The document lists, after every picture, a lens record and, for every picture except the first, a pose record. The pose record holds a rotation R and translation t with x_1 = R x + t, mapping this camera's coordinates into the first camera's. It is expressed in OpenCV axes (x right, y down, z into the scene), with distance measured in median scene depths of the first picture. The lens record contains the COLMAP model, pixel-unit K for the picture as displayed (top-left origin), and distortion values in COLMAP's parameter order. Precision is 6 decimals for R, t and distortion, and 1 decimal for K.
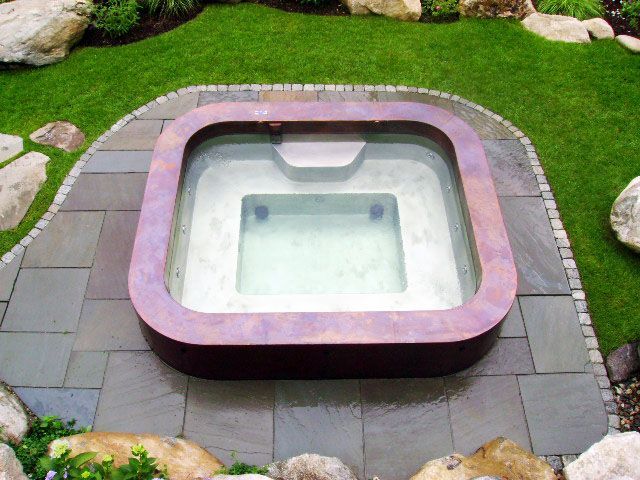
lens RADIAL K [[677.3, 0, 320.0], [0, 677.3, 240.0], [0, 0, 1]] dist [-0.103179, 0.001235]
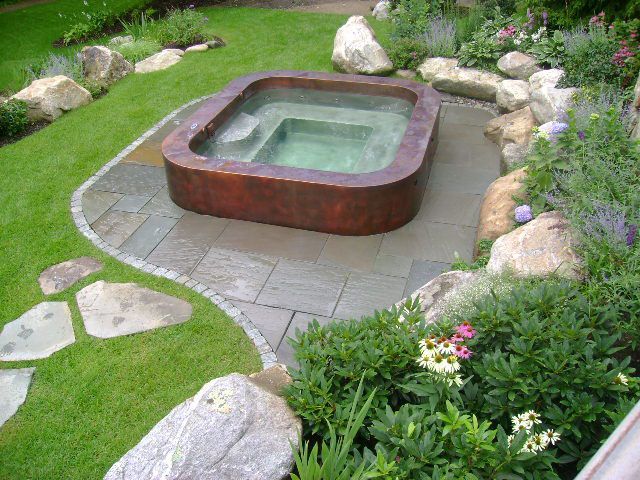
lens RADIAL K [[677.3, 0, 320.0], [0, 677.3, 240.0], [0, 0, 1]] dist [-0.103179, 0.001235]
pose [[0.265021, -0.514850, 0.815287, -0.961233], [0.742645, 0.648276, 0.167975, -0.087660], [-0.615014, 0.560952, 0.554158, 0.304513]]
